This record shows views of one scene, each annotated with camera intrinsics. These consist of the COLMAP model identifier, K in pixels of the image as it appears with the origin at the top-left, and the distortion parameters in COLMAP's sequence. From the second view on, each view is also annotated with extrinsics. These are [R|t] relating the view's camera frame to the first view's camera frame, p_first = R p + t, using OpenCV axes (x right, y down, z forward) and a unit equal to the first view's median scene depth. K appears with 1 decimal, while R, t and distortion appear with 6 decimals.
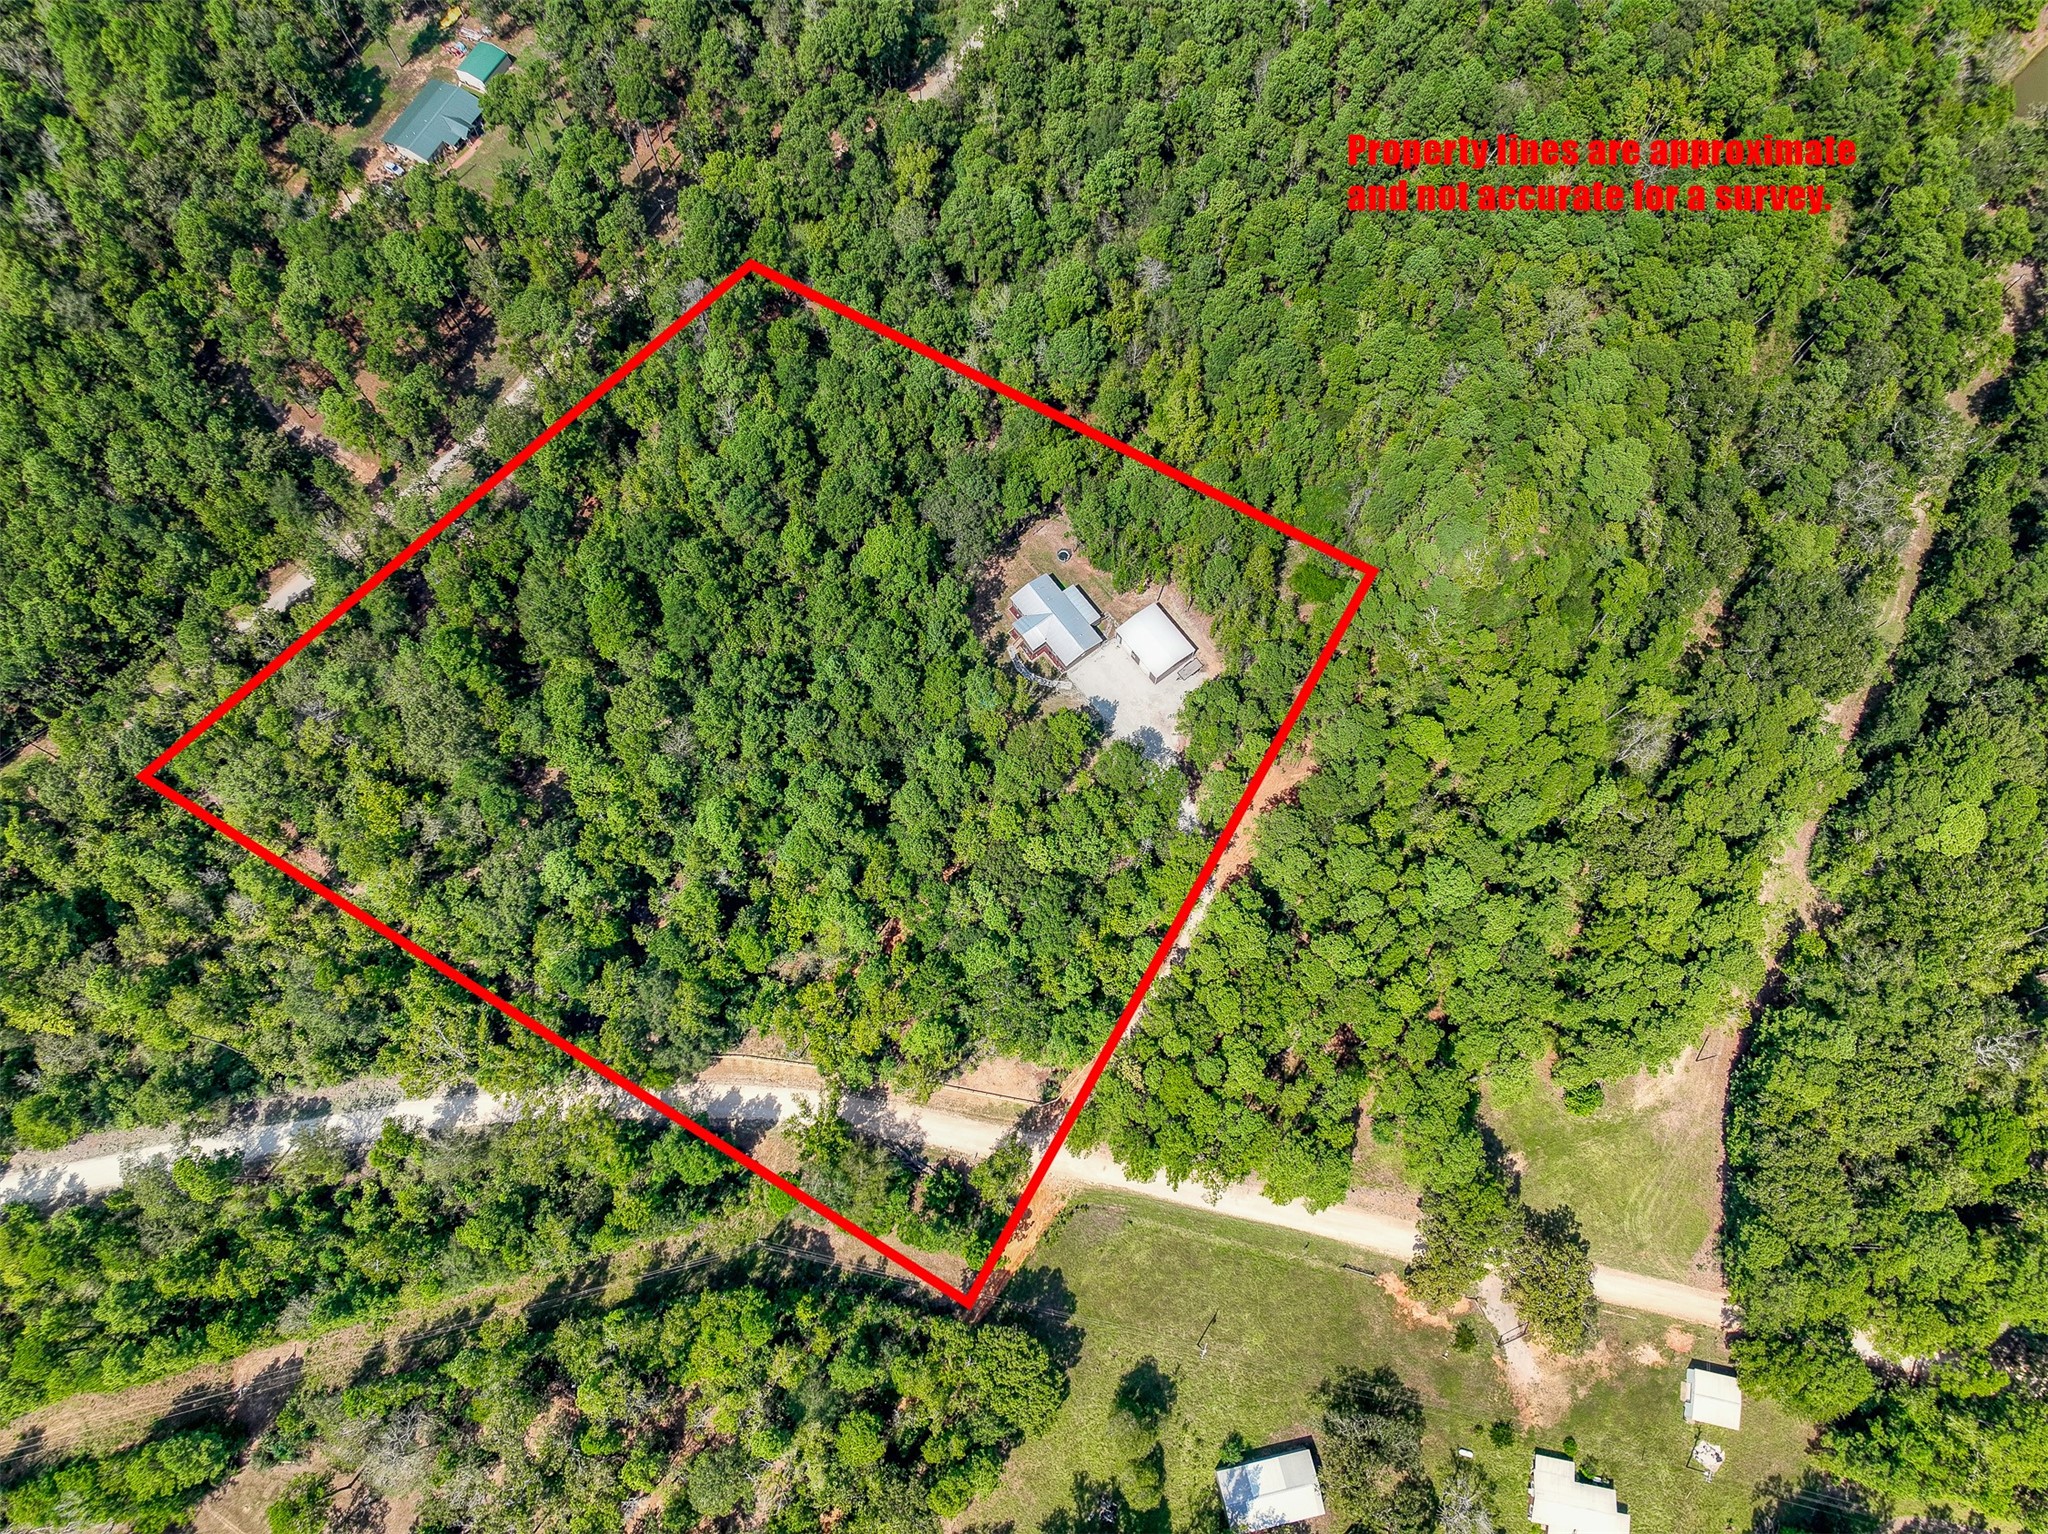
lens RADIAL K [[1438.8, 0, 1024.0], [0, 1438.8, 767.0], [0, 0, 1]] dist [-0.007510, 0.023722]
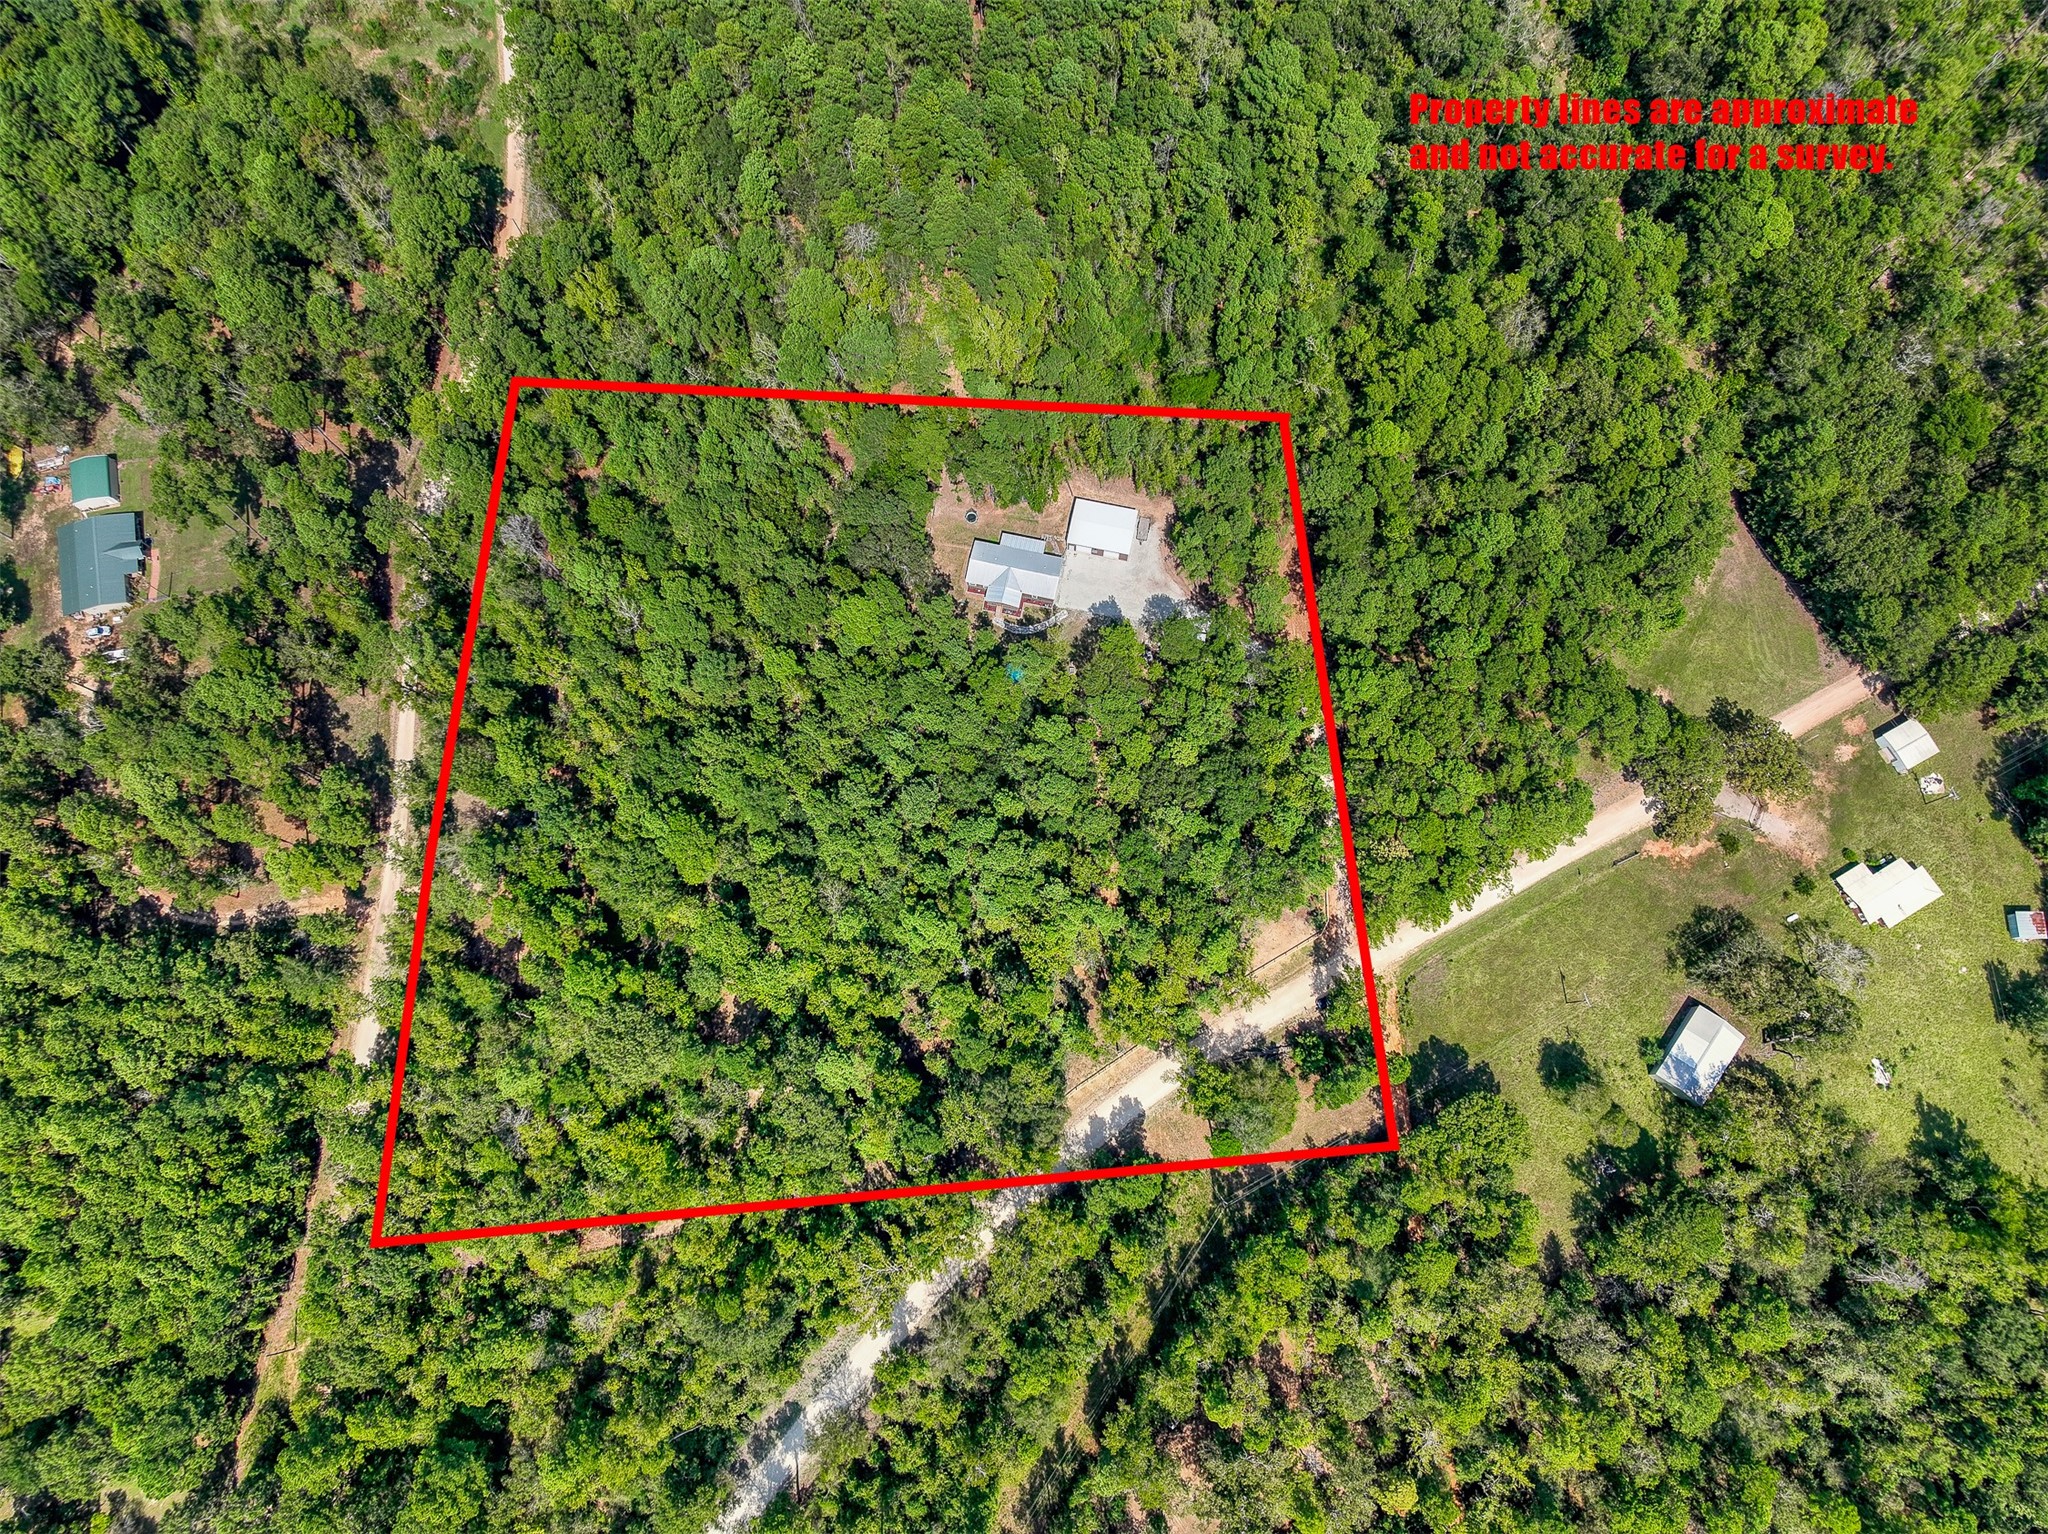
lens RADIAL K [[1438.8, 0, 1024.0], [0, 1438.8, 767.0], [0, 0, 1]] dist [-0.007510, 0.023722]
pose [[0.757761, -0.634018, 0.154332, -0.242897], [0.620989, 0.773317, 0.127880, -0.134421], [-0.200426, -0.001064, 0.979708, 0.000918]]
